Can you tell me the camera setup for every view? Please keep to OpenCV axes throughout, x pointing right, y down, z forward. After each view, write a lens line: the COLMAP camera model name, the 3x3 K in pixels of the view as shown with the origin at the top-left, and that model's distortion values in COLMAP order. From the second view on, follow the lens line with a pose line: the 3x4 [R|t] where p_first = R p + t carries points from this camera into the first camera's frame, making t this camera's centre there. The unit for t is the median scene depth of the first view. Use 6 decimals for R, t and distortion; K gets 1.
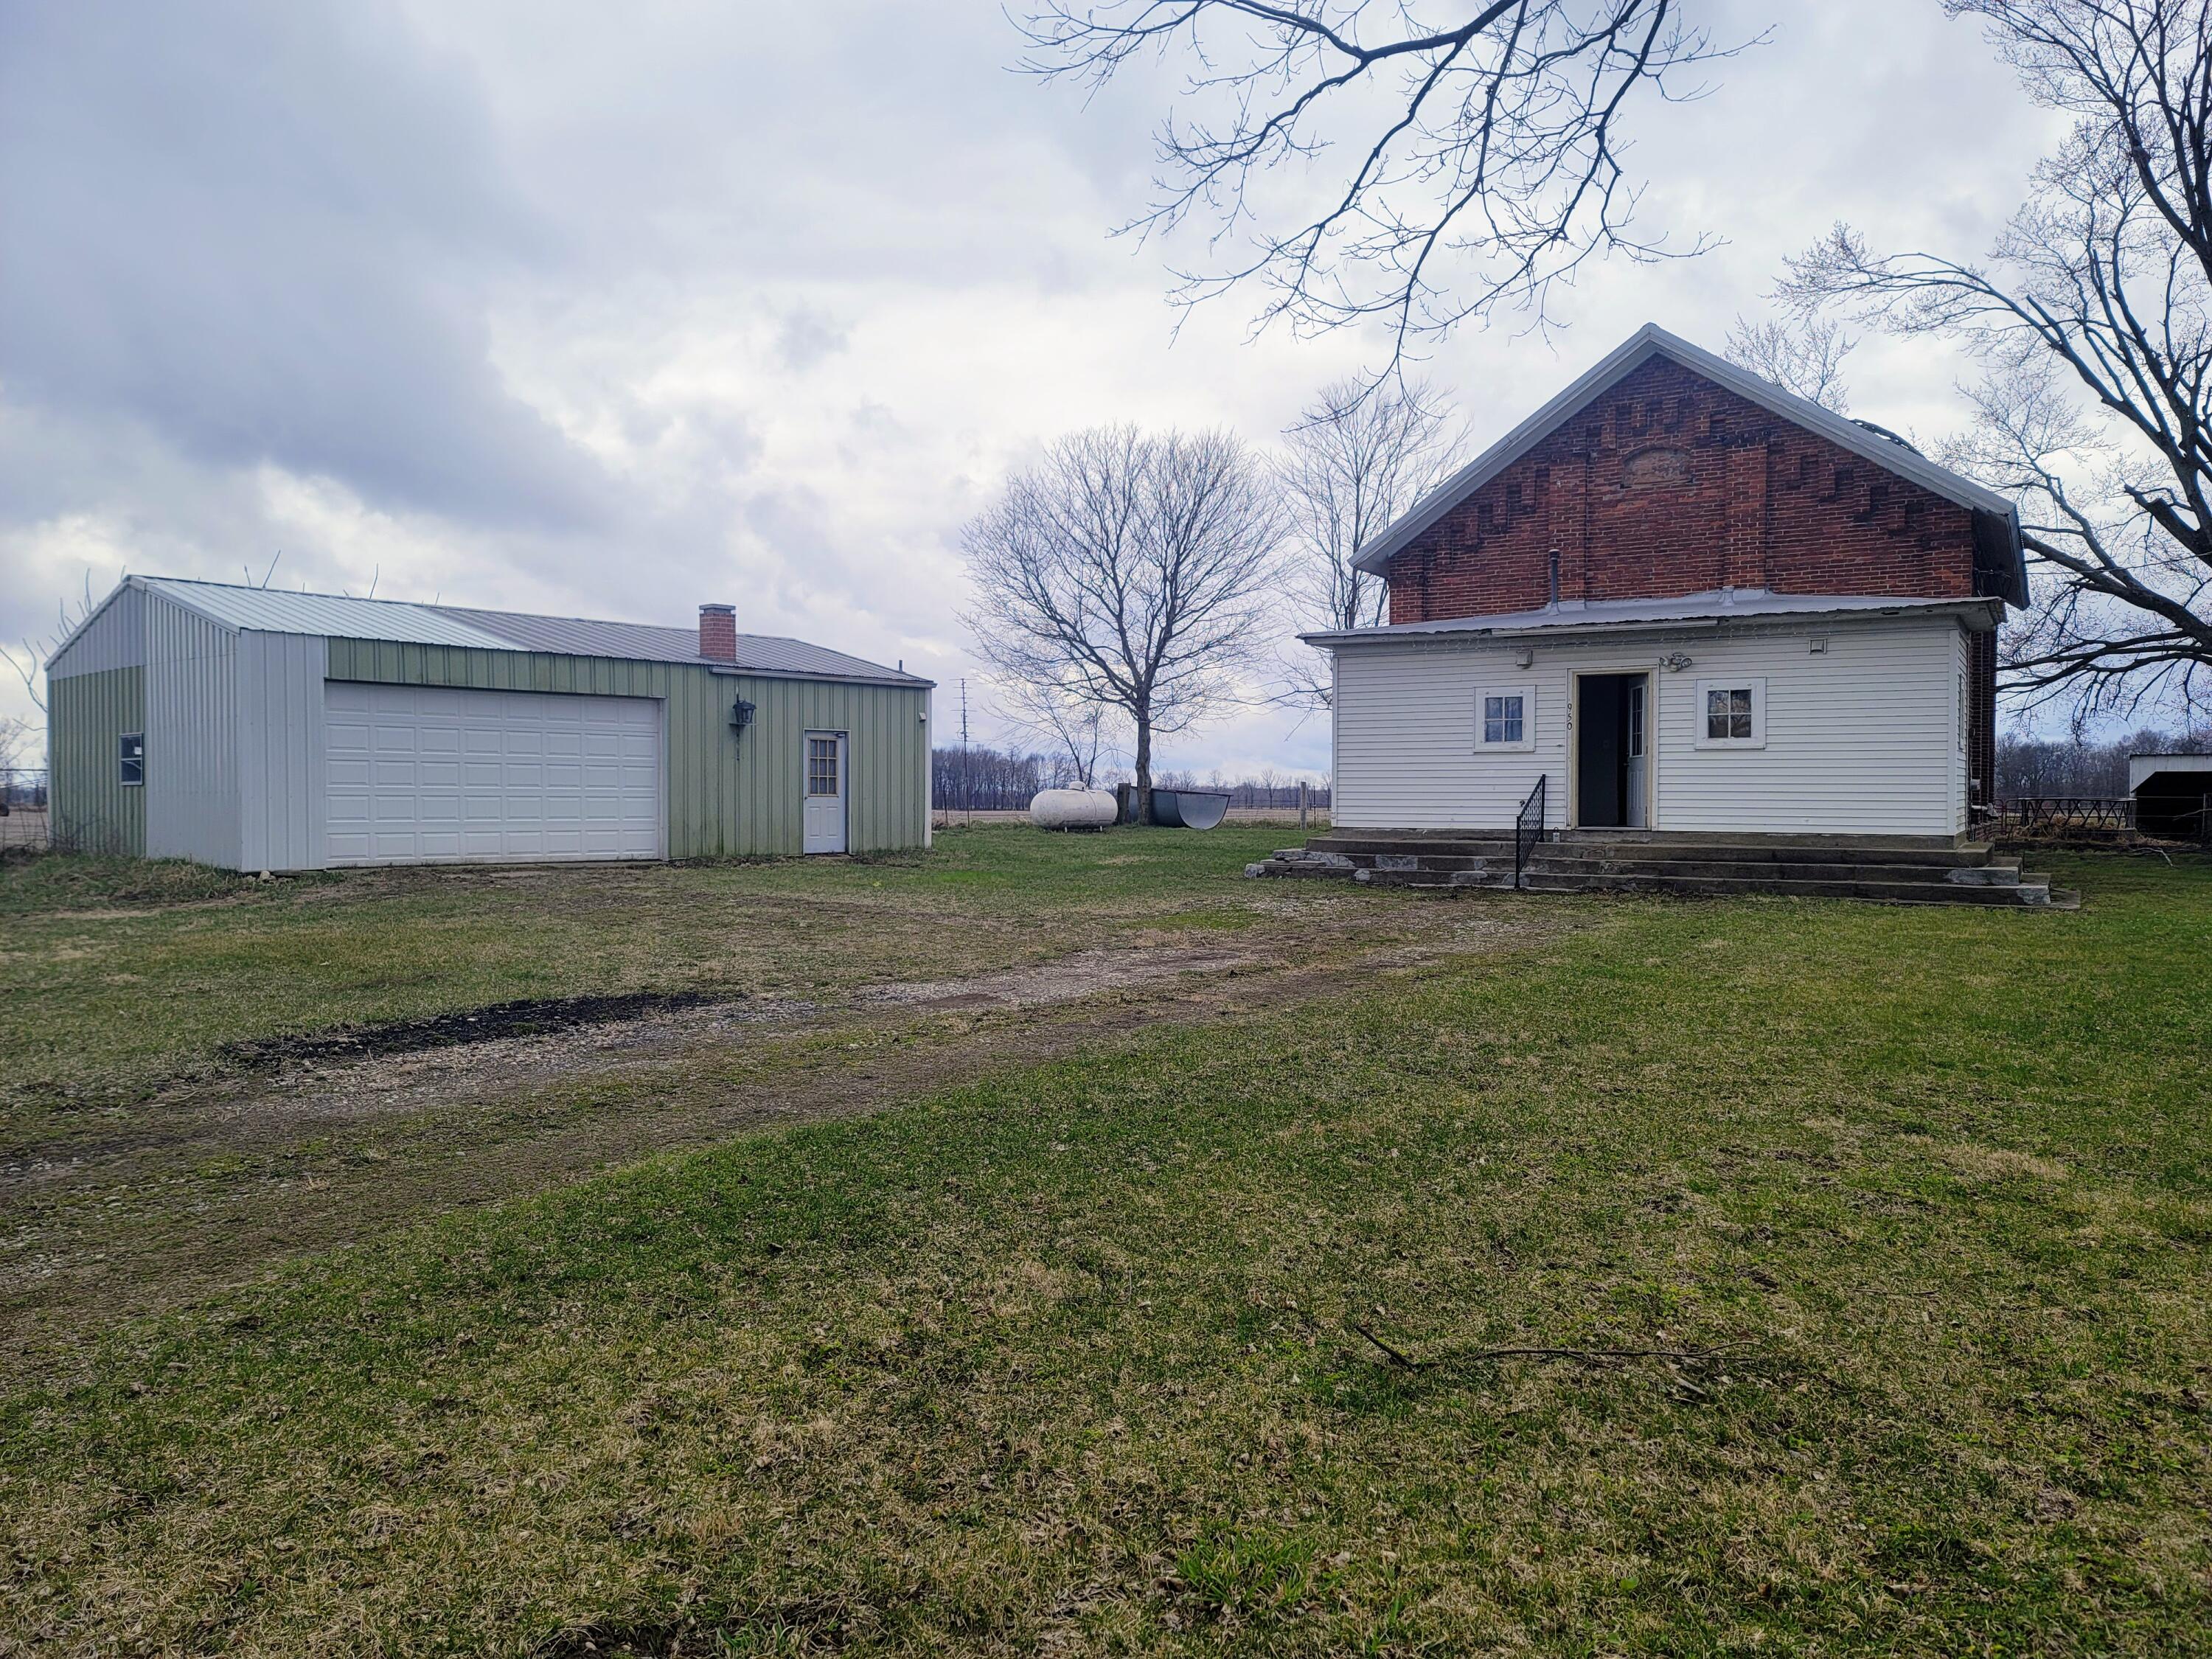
lens RADIAL K [[1592.8, 0, 1098.9], [0, 1592.8, 821.3], [0, 0, 1]] dist [0.040806, -0.009227]
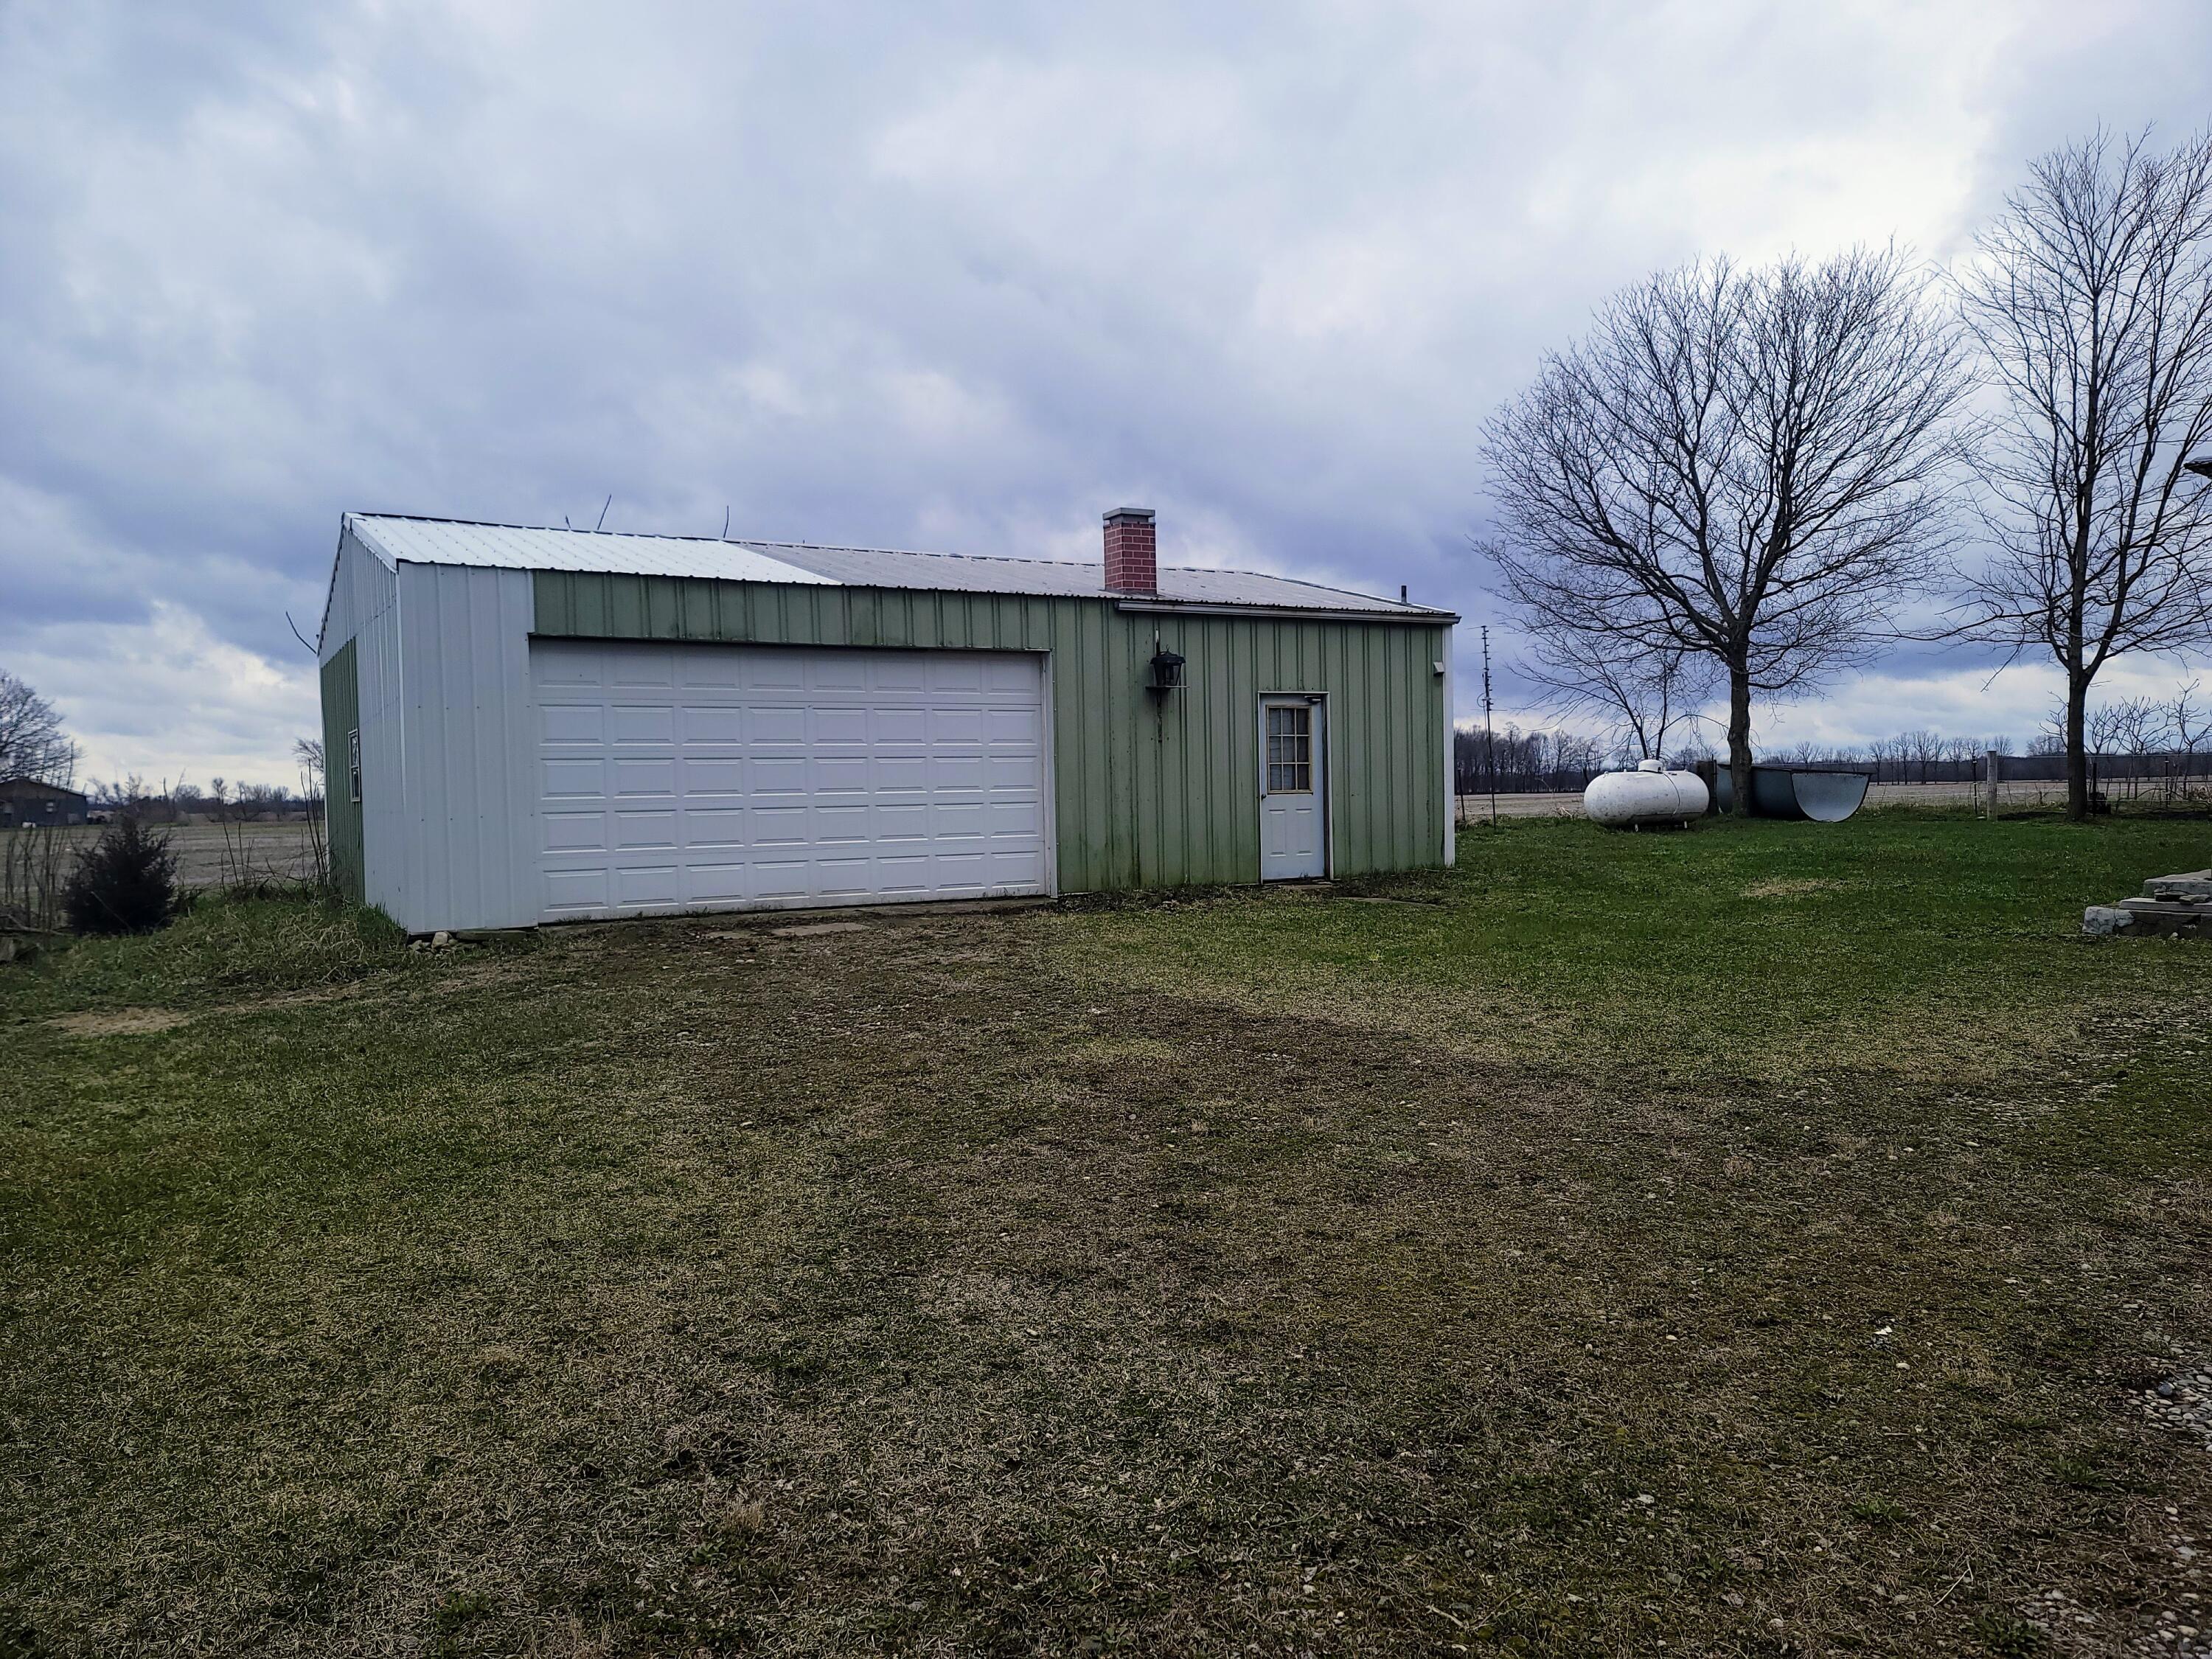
lens RADIAL K [[1592.8, 0, 1098.2], [0, 1592.8, 828.8], [0, 0, 1]] dist [0.040806, -0.009227]
pose [[0.952852, -0.015661, -0.303030, -0.046690], [0.019878, 0.999744, 0.010835, -0.009244], [0.302783, -0.016348, 0.952919, 0.333088]]
